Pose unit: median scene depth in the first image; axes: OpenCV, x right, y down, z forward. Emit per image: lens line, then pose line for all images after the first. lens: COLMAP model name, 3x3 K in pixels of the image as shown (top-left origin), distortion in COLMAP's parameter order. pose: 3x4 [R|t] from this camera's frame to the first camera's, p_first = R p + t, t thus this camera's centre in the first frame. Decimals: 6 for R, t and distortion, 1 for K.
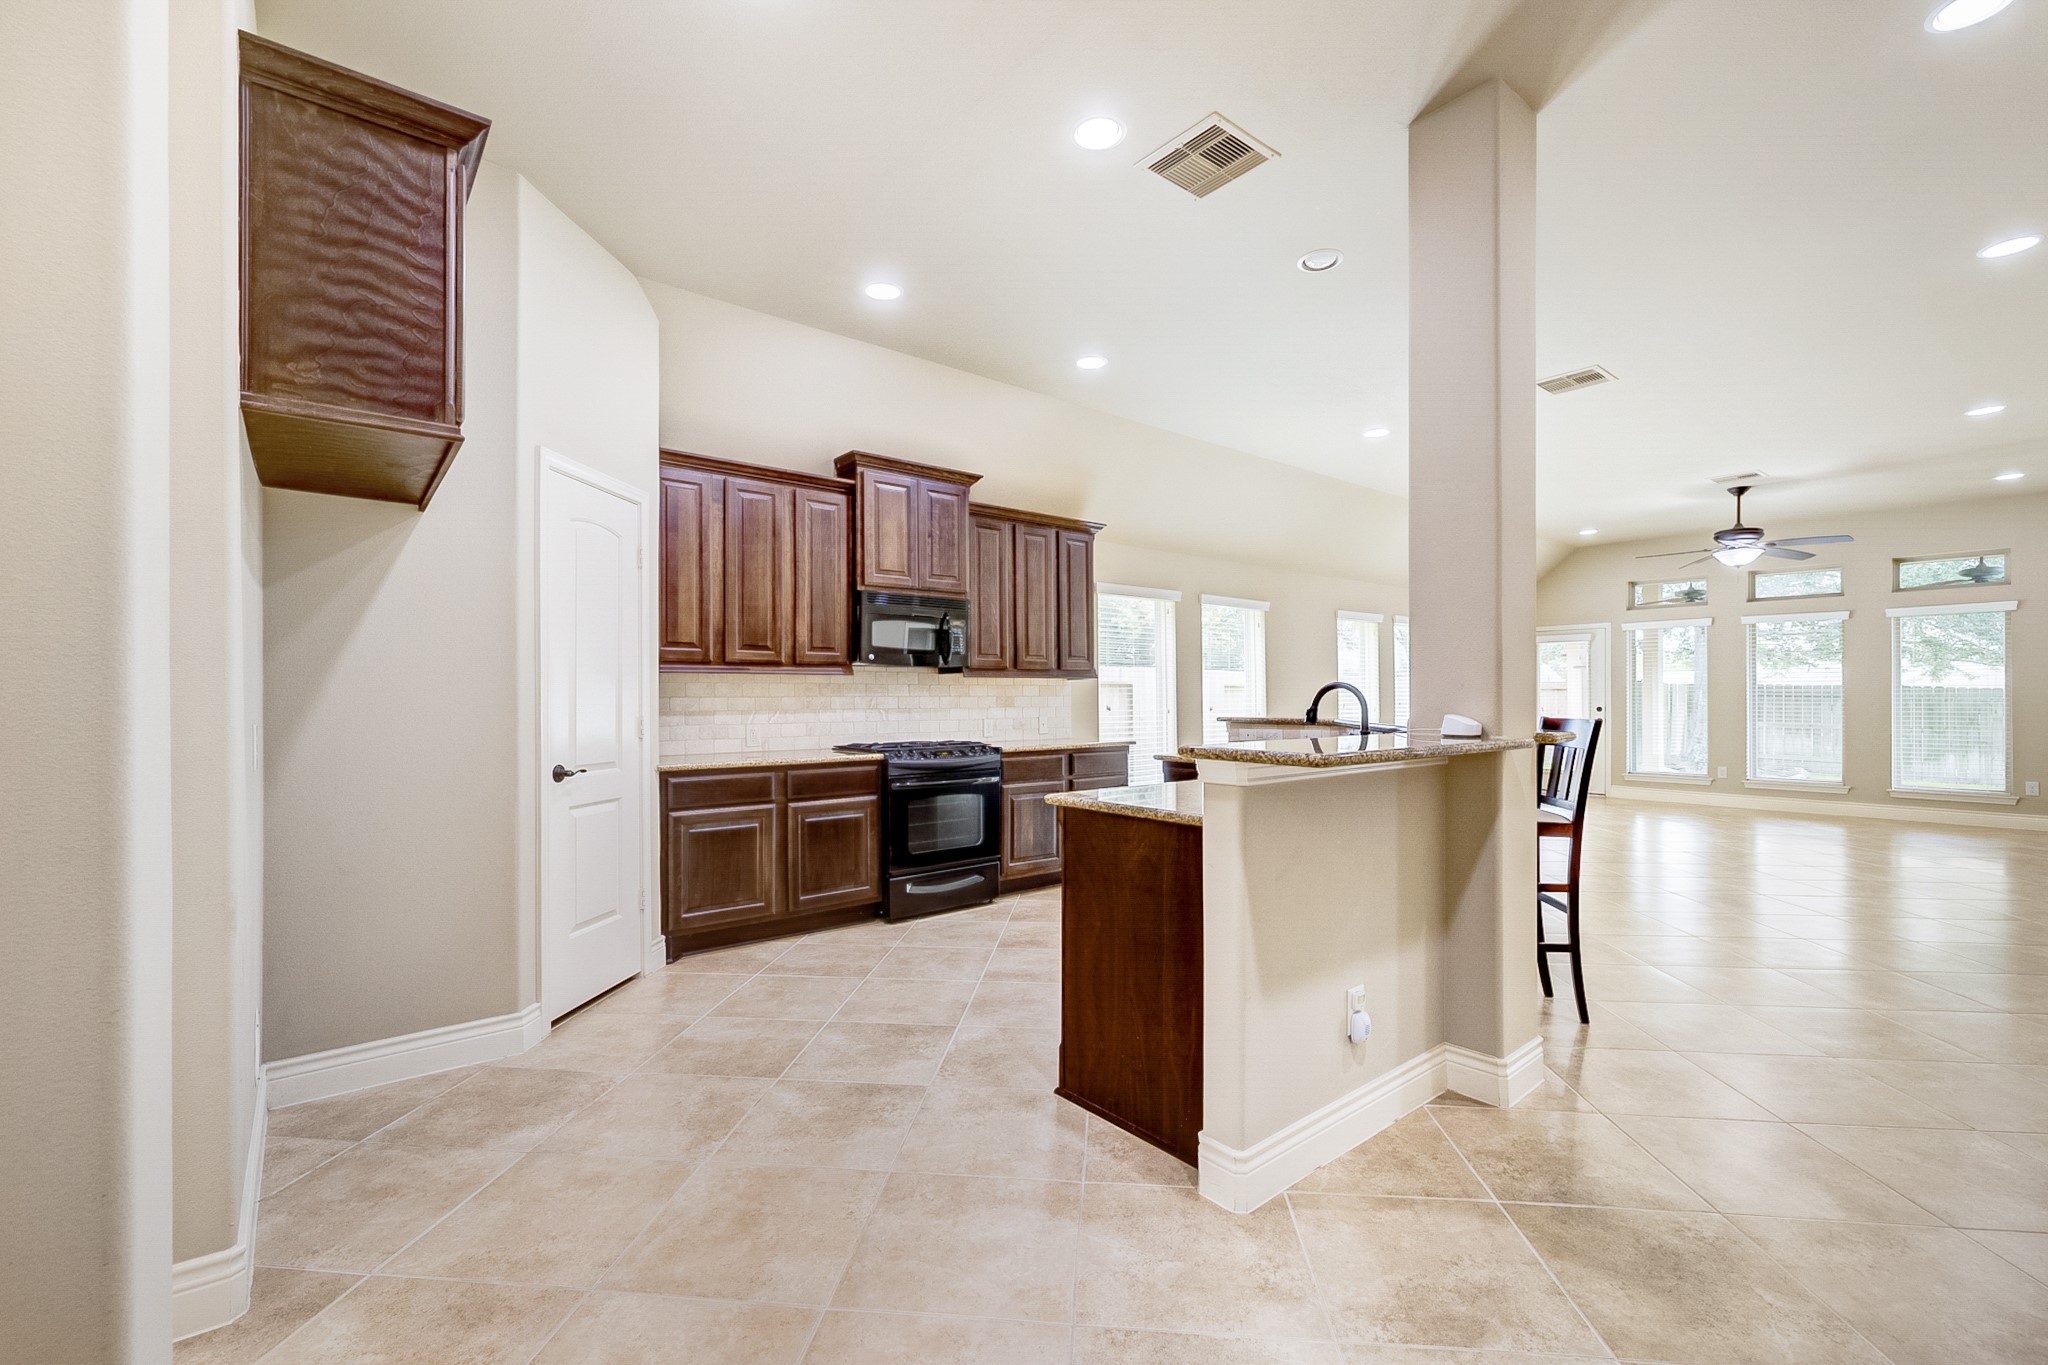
lens RADIAL K [[861.3, 0, 1020.3], [0, 861.3, 698.1], [0, 0, 1]] dist [-0.005217, 0.001075]
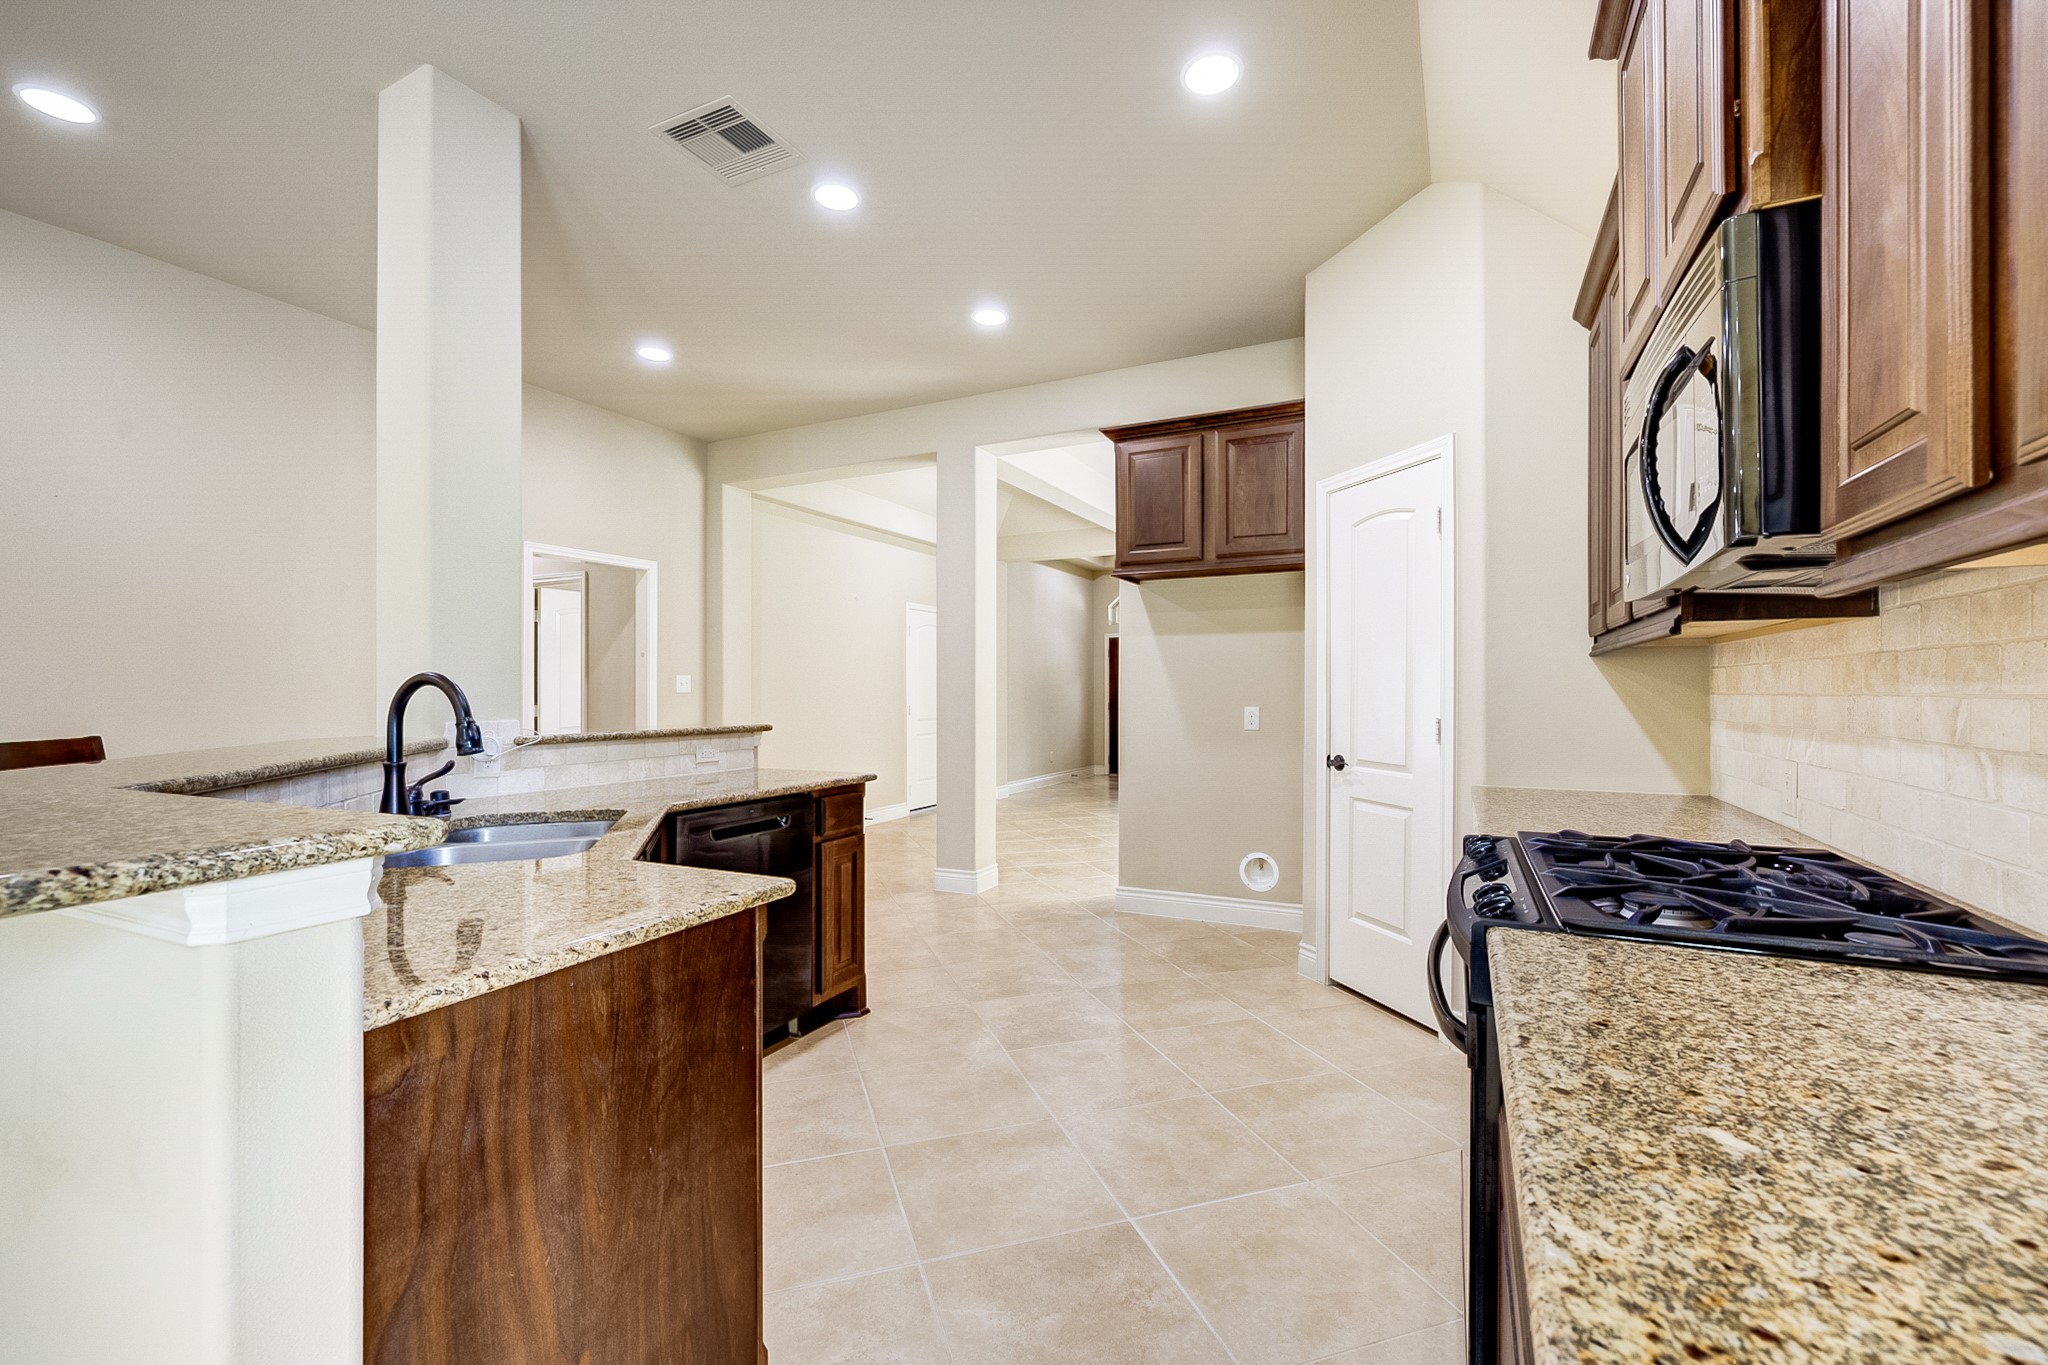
lens RADIAL K [[861.3, 0, 1043.9], [0, 861.3, 696.9], [0, 0, 1]] dist [-0.005217, 0.001075]
pose [[-0.902119, 0.006360, -0.431440, 0.192342], [0.003629, 0.999968, 0.007153, -0.004769], [0.431472, 0.004887, -0.902113, 1.236928]]
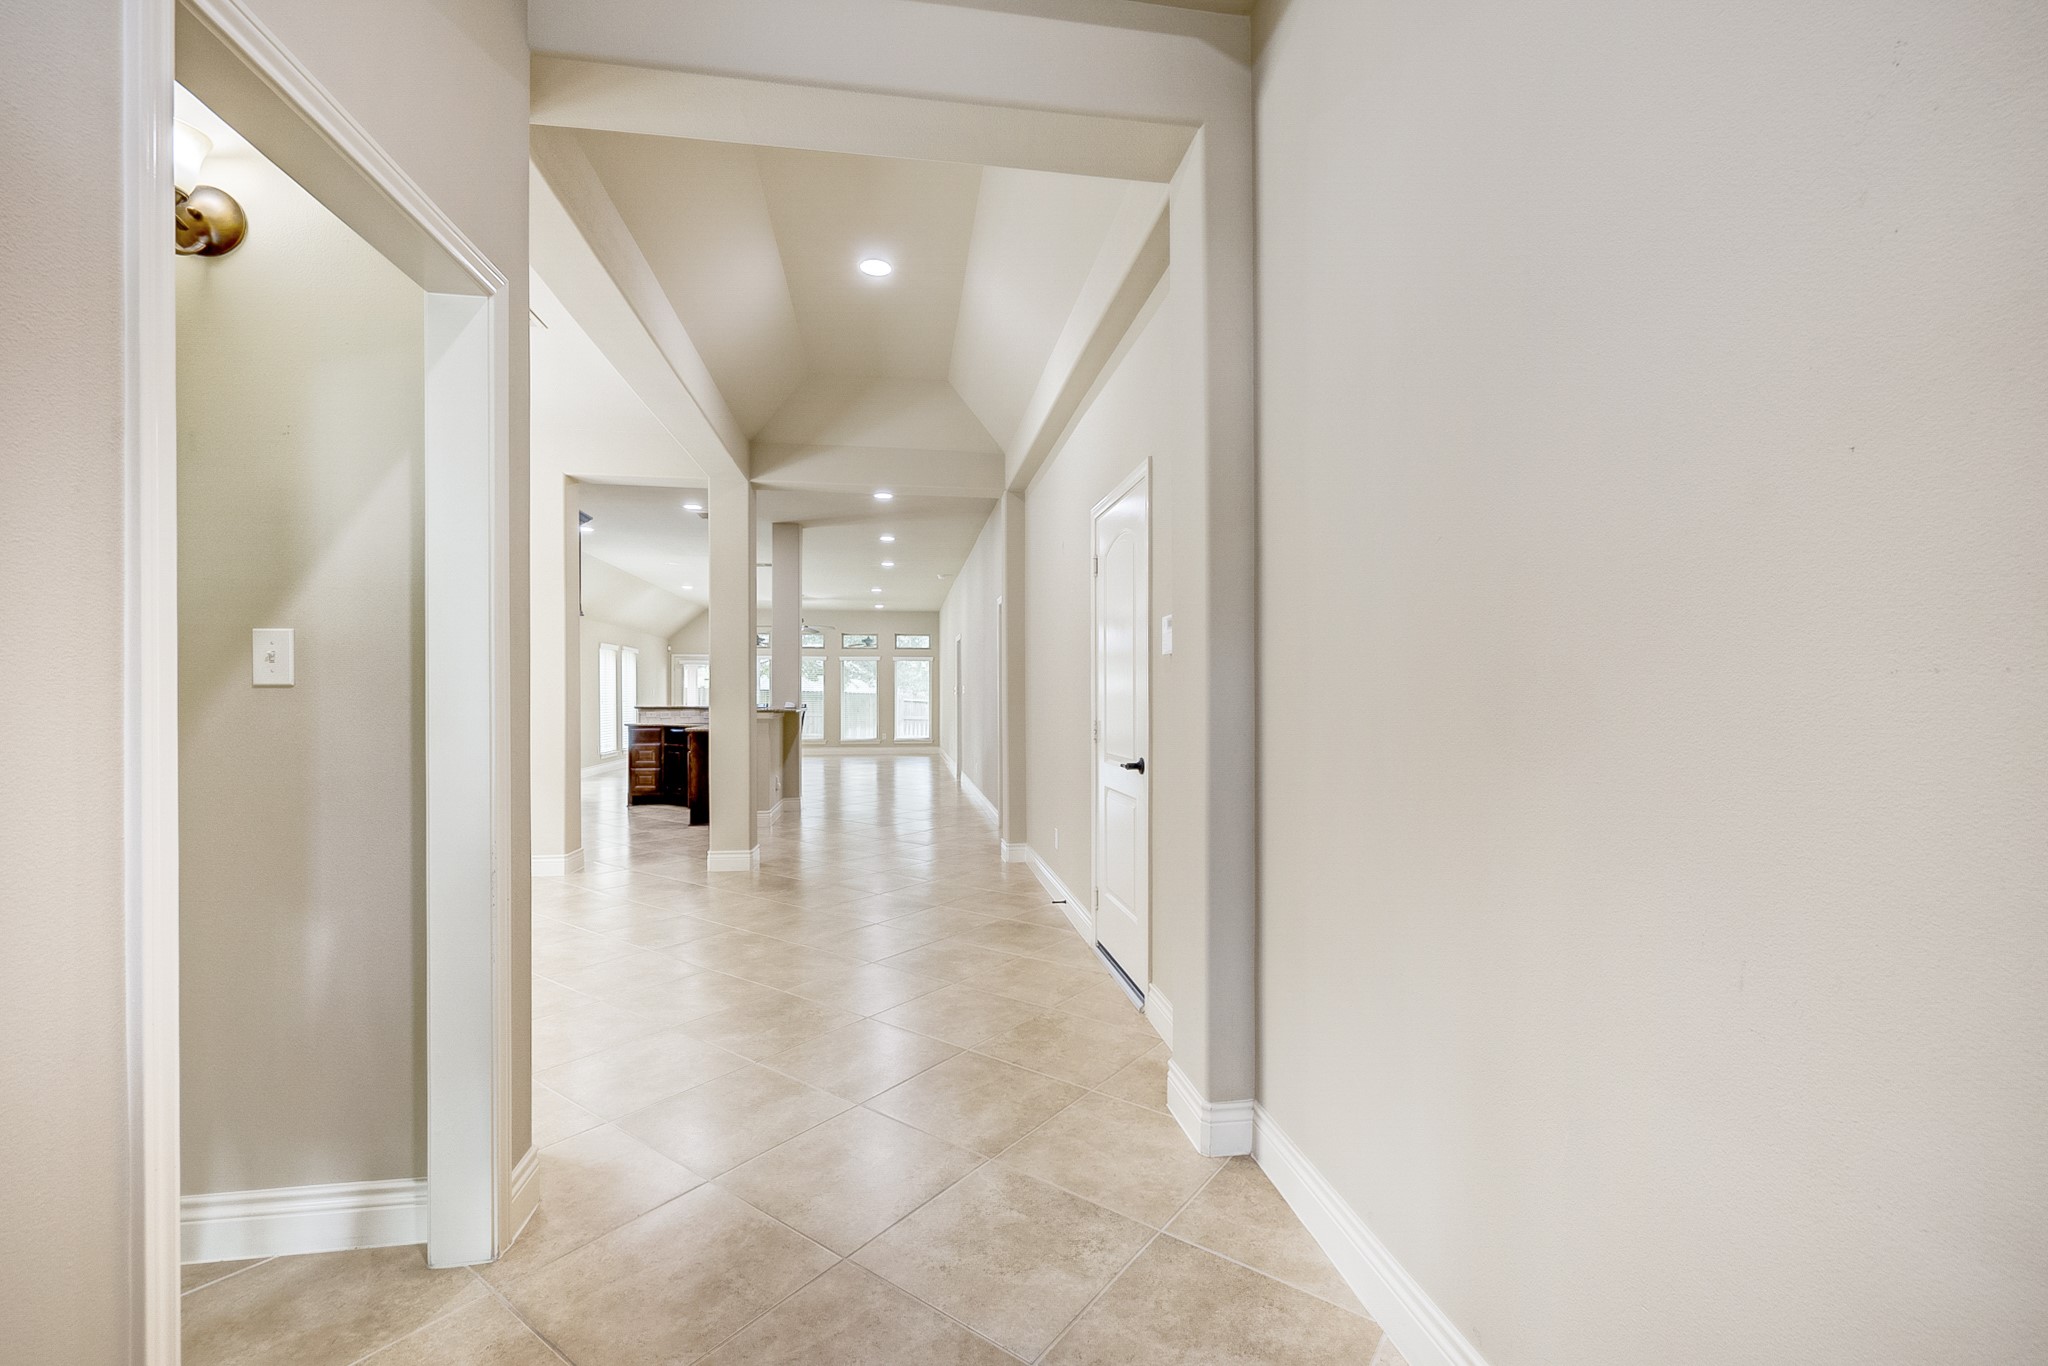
lens RADIAL K [[861.3, 0, 1027.7], [0, 861.3, 690.3], [0, 0, 1]] dist [-0.005217, 0.001075]
pose [[0.501099, 0.007522, 0.865357, -1.105279], [-0.000234, 0.999963, -0.008556, -0.001446], [-0.865390, 0.004085, 0.501082, -0.869402]]
